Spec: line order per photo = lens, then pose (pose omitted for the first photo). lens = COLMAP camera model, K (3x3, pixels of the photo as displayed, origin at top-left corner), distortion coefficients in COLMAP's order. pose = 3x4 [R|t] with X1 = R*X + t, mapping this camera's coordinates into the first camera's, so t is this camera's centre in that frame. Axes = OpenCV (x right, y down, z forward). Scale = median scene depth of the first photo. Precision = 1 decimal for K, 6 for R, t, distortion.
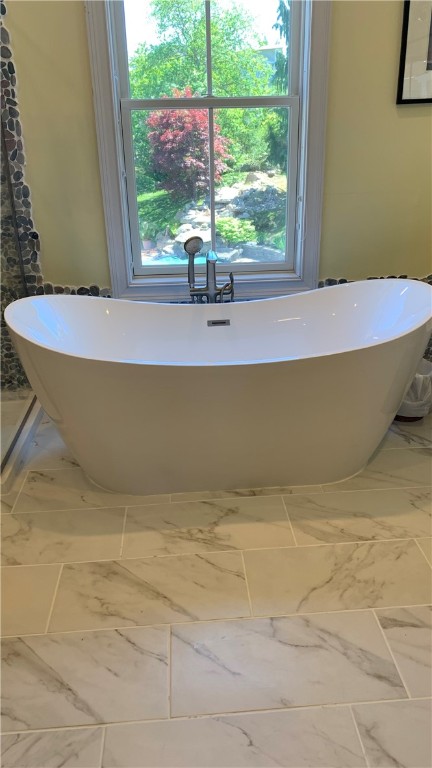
lens RADIAL K [[581.9, 0, 216.2], [0, 581.9, 385.1], [0, 0, 1]] dist [0.004029, -0.005830]
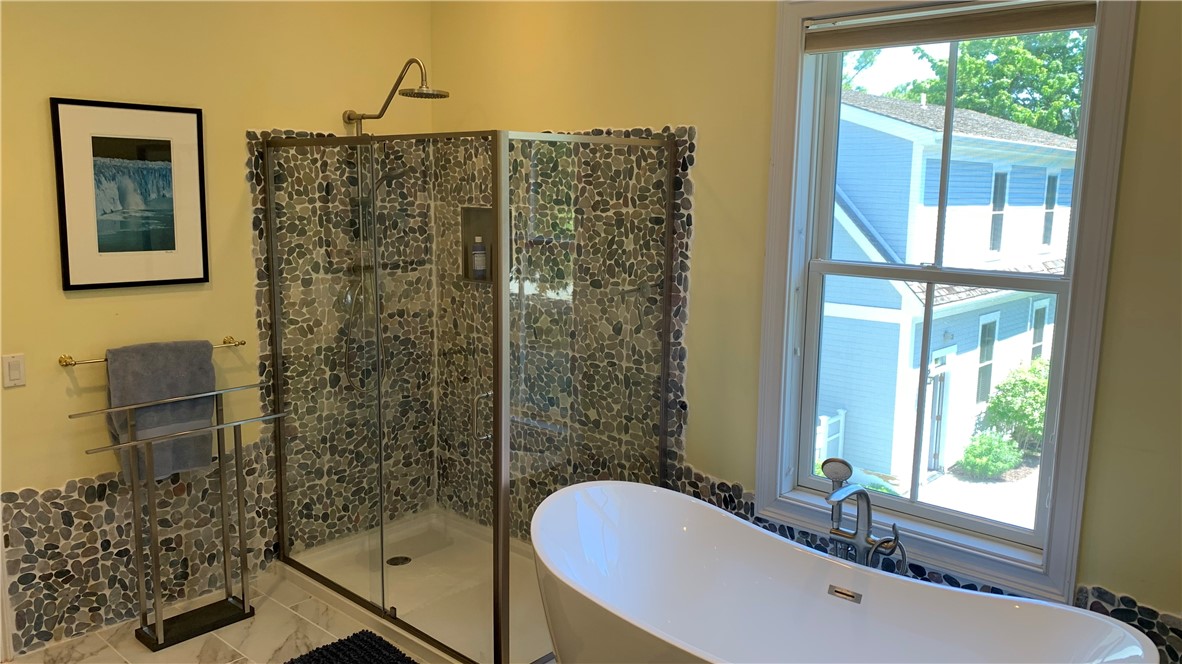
lens RADIAL K [[895.6, 0, 591.1], [0, 895.6, 329.7], [0, 0, 1]] dist [0.004029, -0.005830]
pose [[0.684324, 0.147933, -0.714014, 0.477292], [-0.318531, 0.941482, -0.110225, -0.183246], [0.655925, 0.302866, 0.691400, 0.034178]]
